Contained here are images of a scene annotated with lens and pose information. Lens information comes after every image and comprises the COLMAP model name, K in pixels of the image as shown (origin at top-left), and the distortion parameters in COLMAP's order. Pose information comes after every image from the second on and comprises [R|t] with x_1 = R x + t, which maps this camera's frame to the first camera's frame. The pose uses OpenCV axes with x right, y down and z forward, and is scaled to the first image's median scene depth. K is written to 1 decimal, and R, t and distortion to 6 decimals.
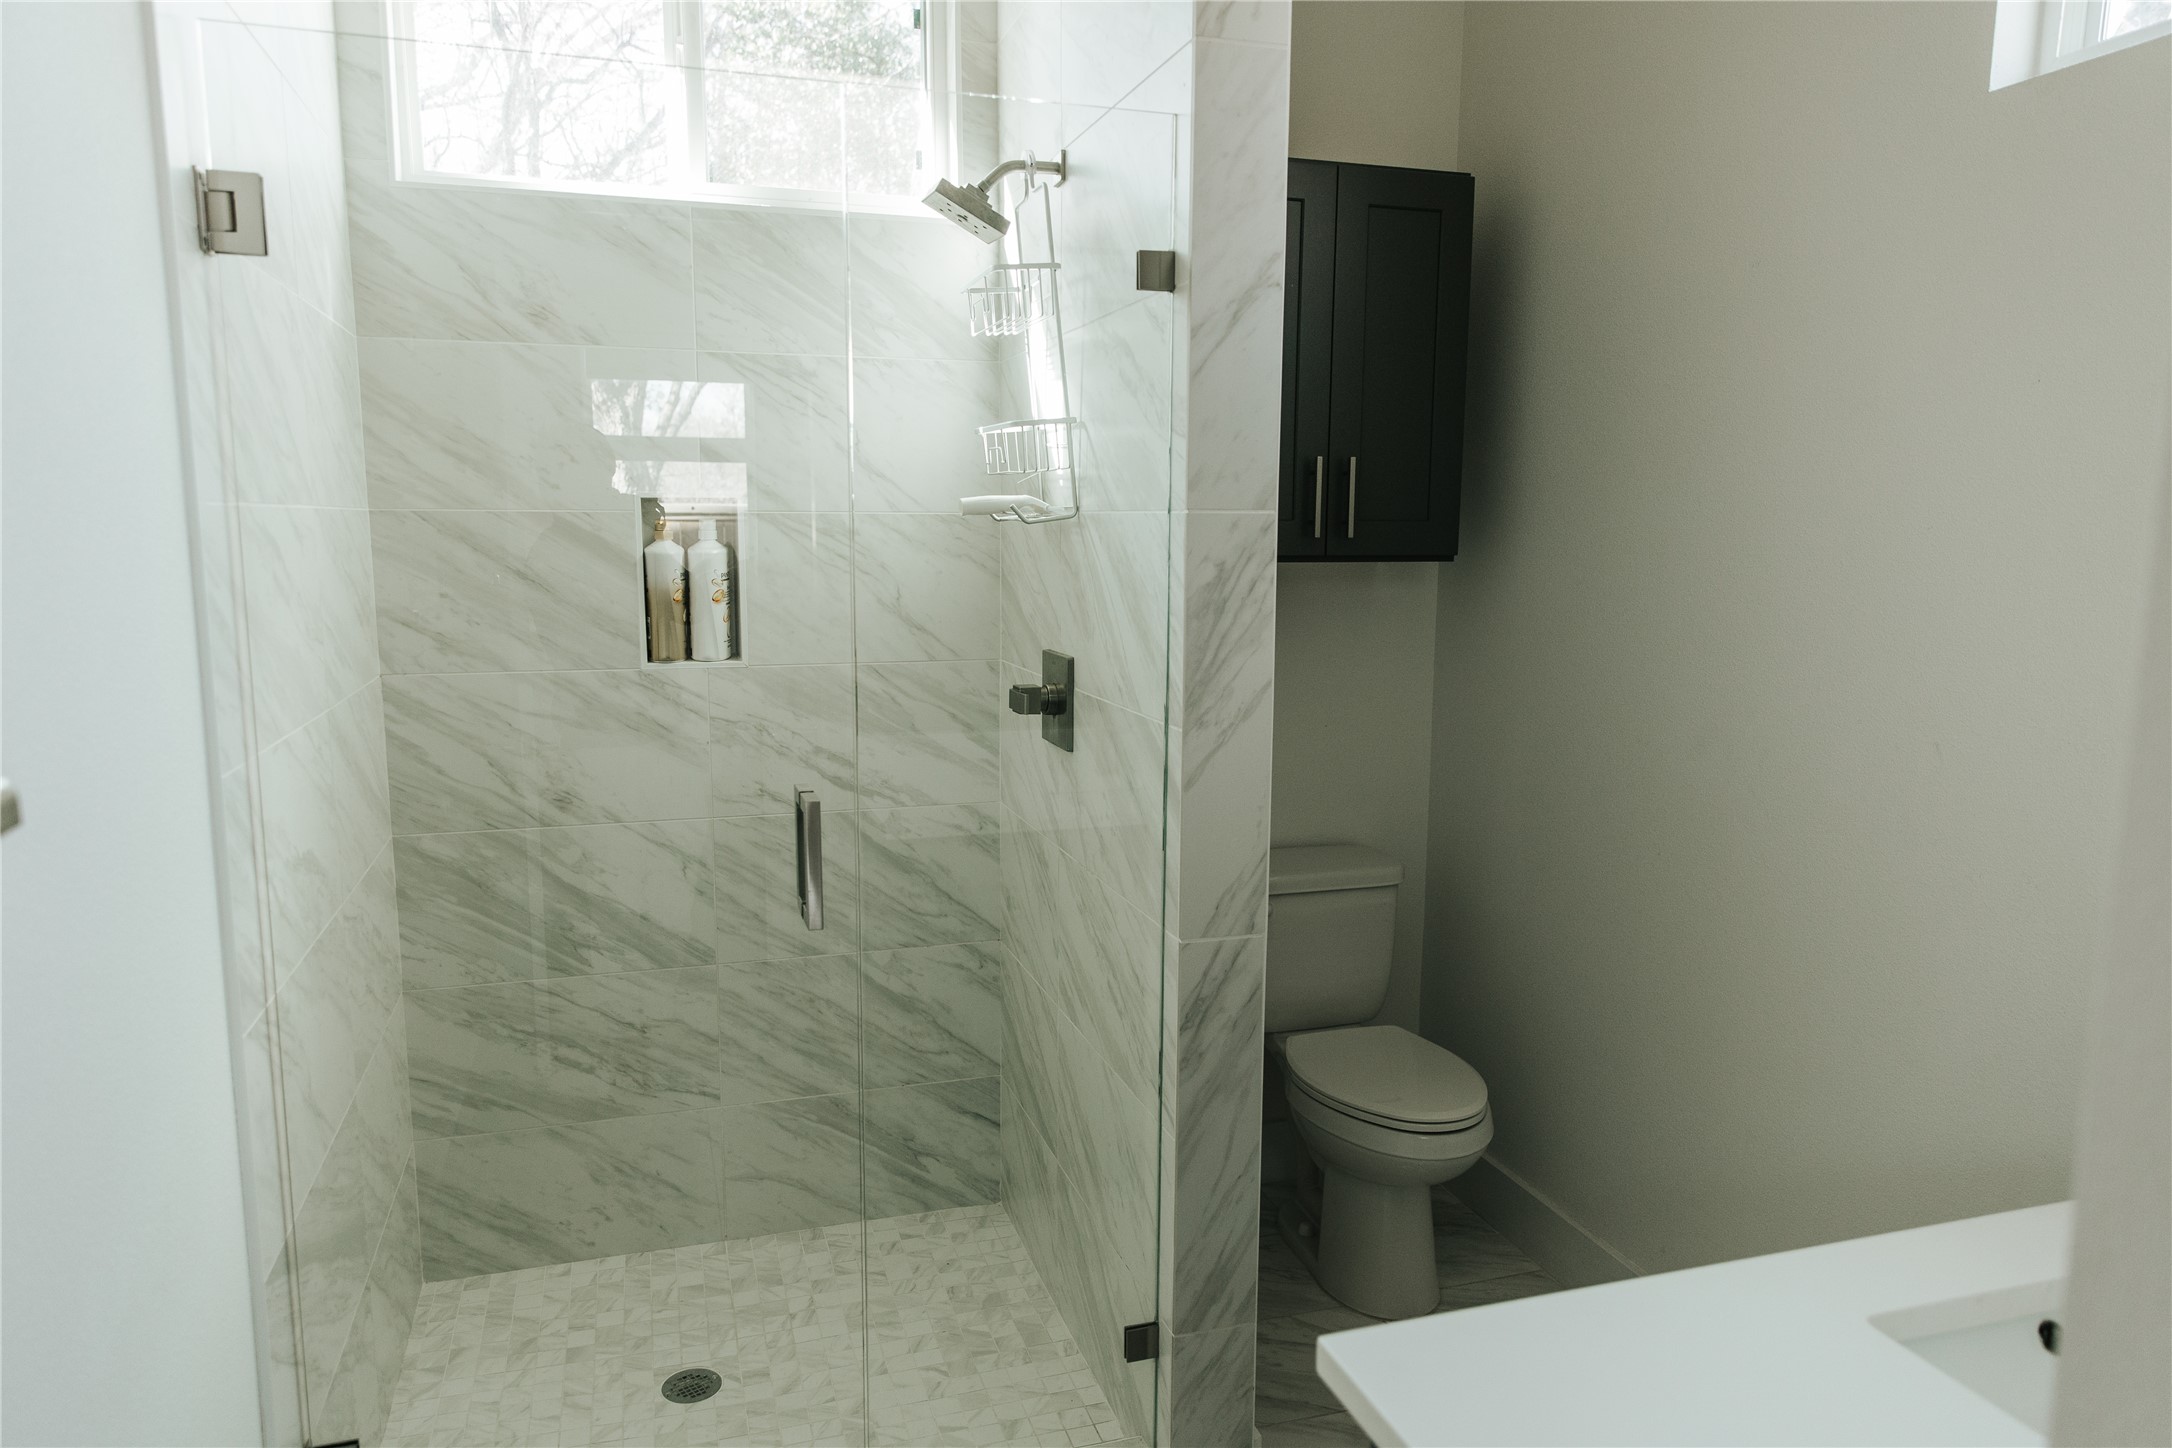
lens RADIAL K [[1476.1, 0, 1077.7], [0, 1476.1, 726.2], [0, 0, 1]] dist [0.005613, -0.000173]
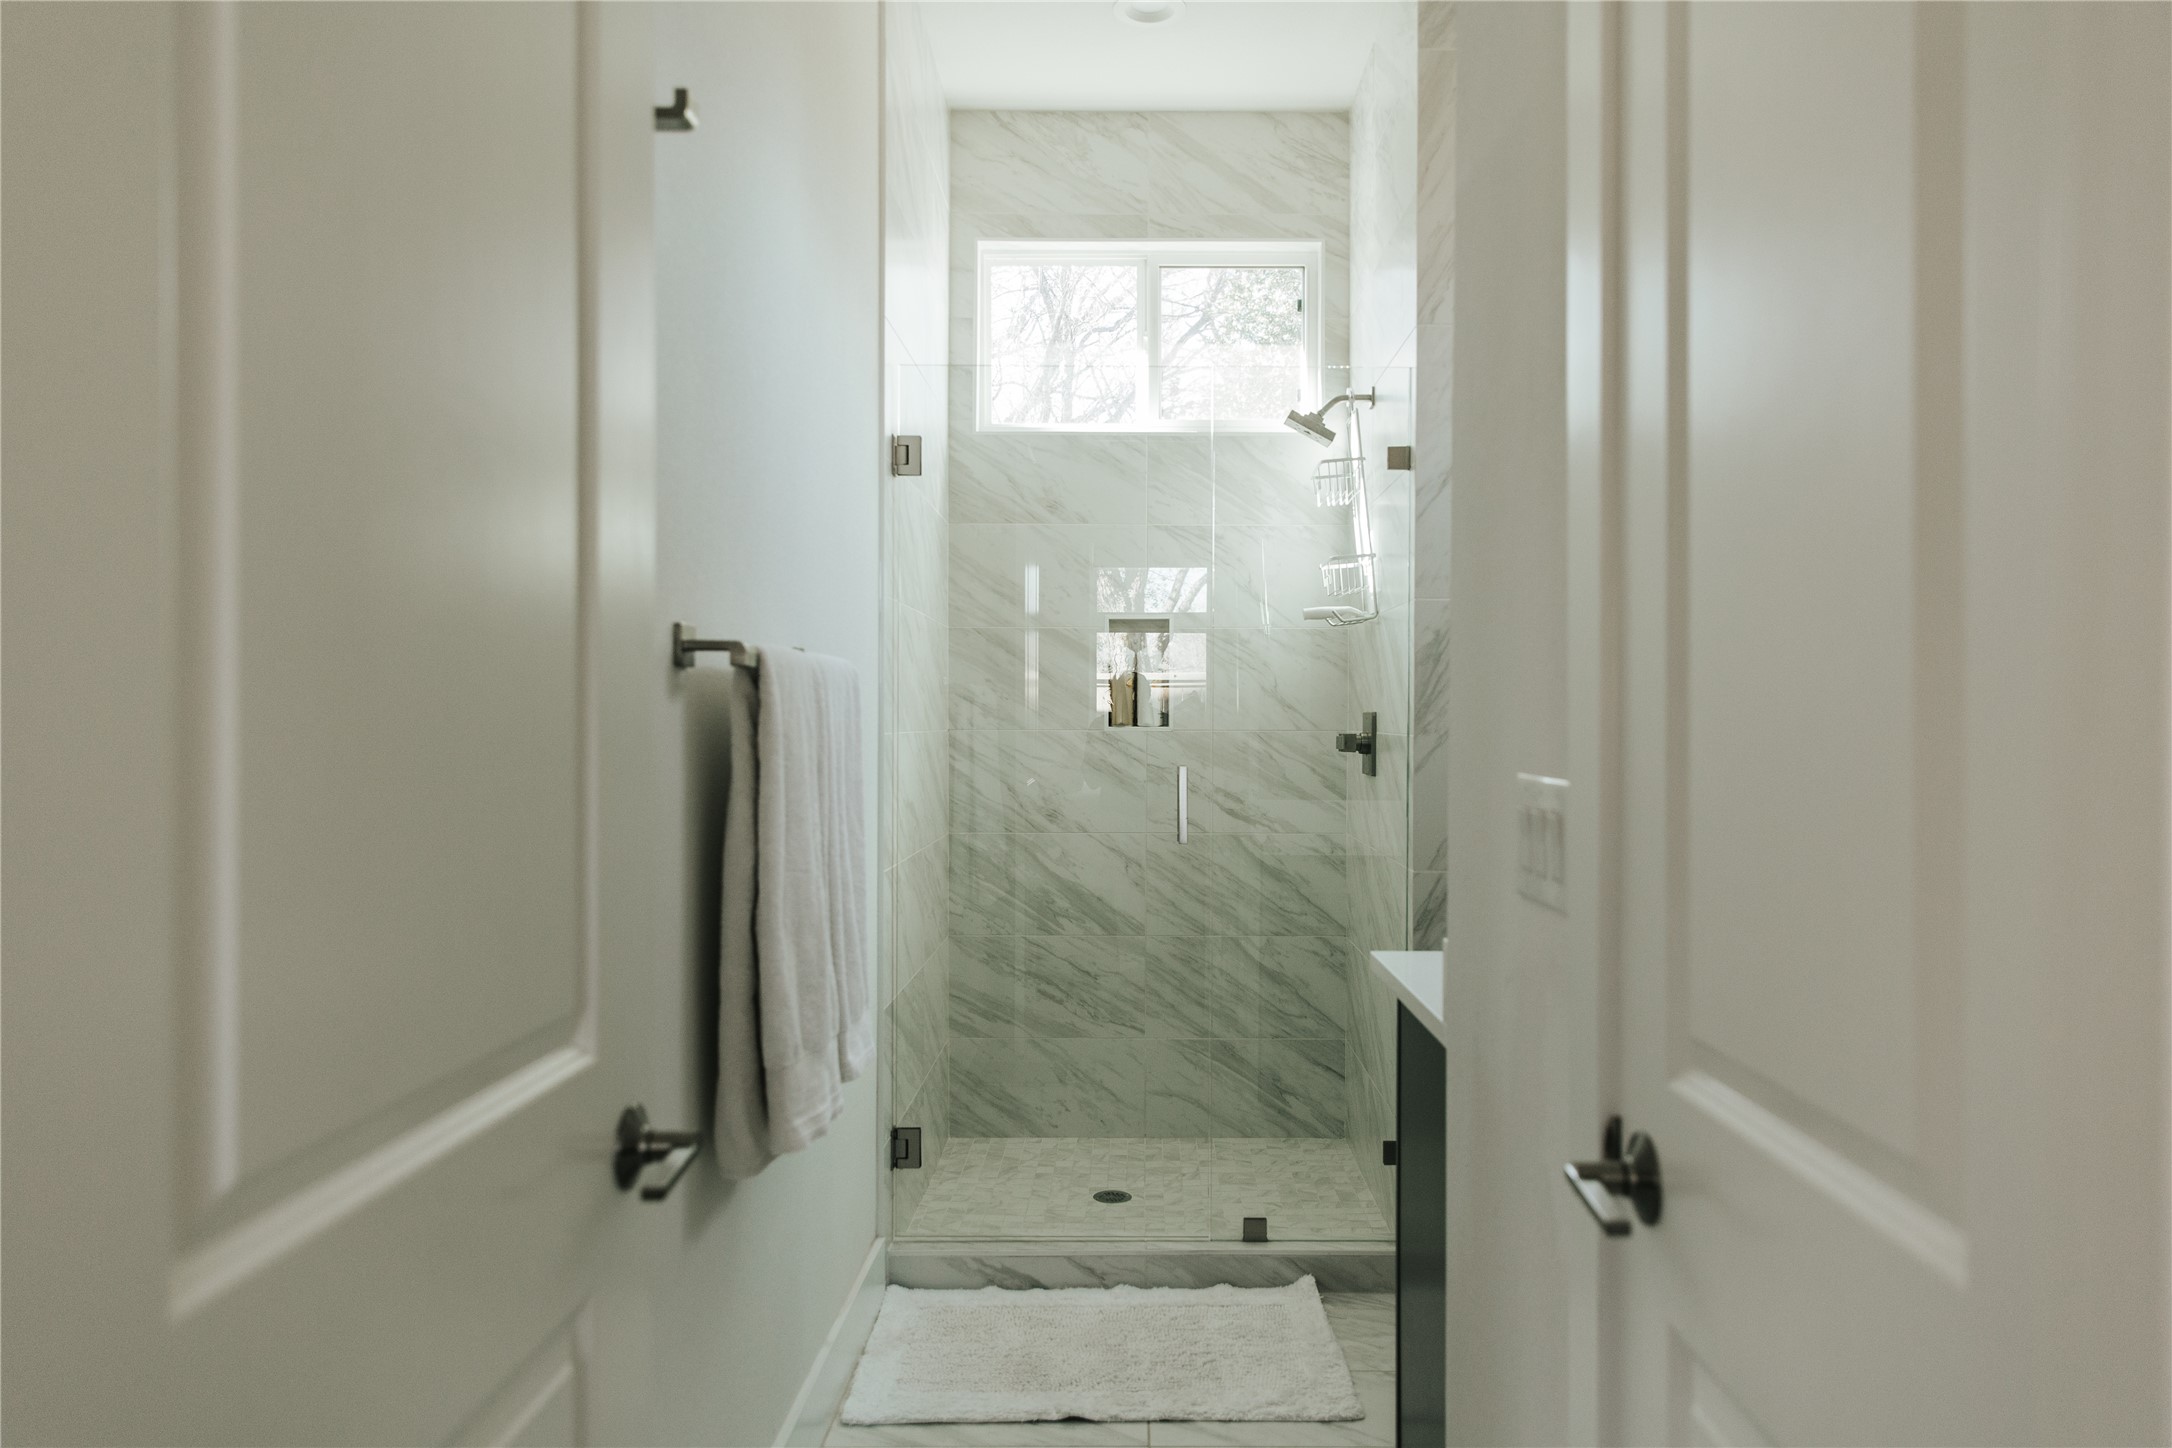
lens RADIAL K [[1476.1, 0, 1077.7], [0, 1476.1, 726.2], [0, 0, 1]] dist [0.005613, -0.000173]
pose [[0.945152, 0.004725, -0.326598, 0.171441], [-0.047996, 0.991051, -0.124559, 0.144366], [0.323087, 0.133403, 0.936920, -0.425349]]
